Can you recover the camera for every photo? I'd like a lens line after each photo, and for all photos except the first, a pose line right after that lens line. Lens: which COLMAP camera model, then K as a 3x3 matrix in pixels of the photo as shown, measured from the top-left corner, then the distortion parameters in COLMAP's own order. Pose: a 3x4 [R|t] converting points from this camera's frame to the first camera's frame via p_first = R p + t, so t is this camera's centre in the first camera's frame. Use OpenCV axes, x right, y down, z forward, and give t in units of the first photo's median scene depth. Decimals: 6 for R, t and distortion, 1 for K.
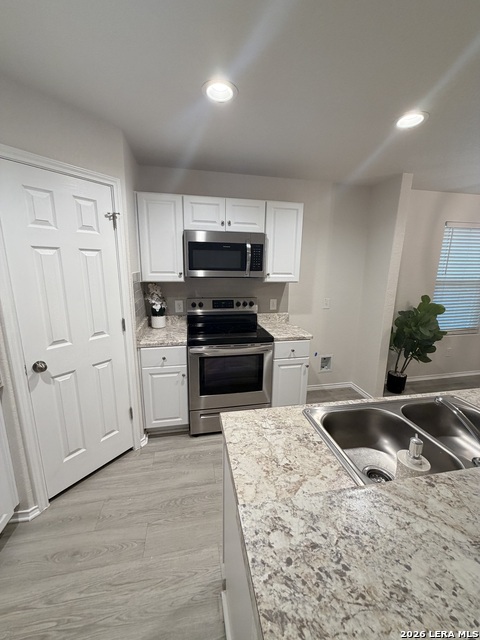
lens RADIAL K [[257.0, 0, 238.0], [0, 257.0, 320.4], [0, 0, 1]] dist [0.000000, -0.000256]
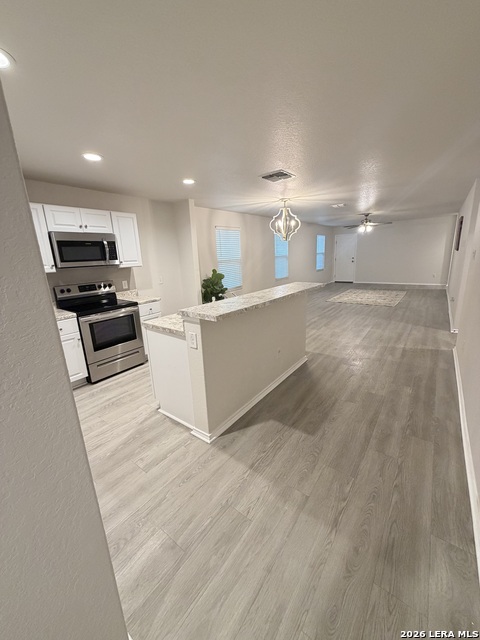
lens RADIAL K [[257.0, 0, 238.3], [0, 257.0, 319.1], [0, 0, 1]] dist [0.000000, -0.000256]
pose [[0.756959, -0.204043, 0.620790, -0.374356], [0.190471, 0.977643, 0.089083, 0.140853], [-0.625087, 0.050810, 0.778899, -0.561937]]
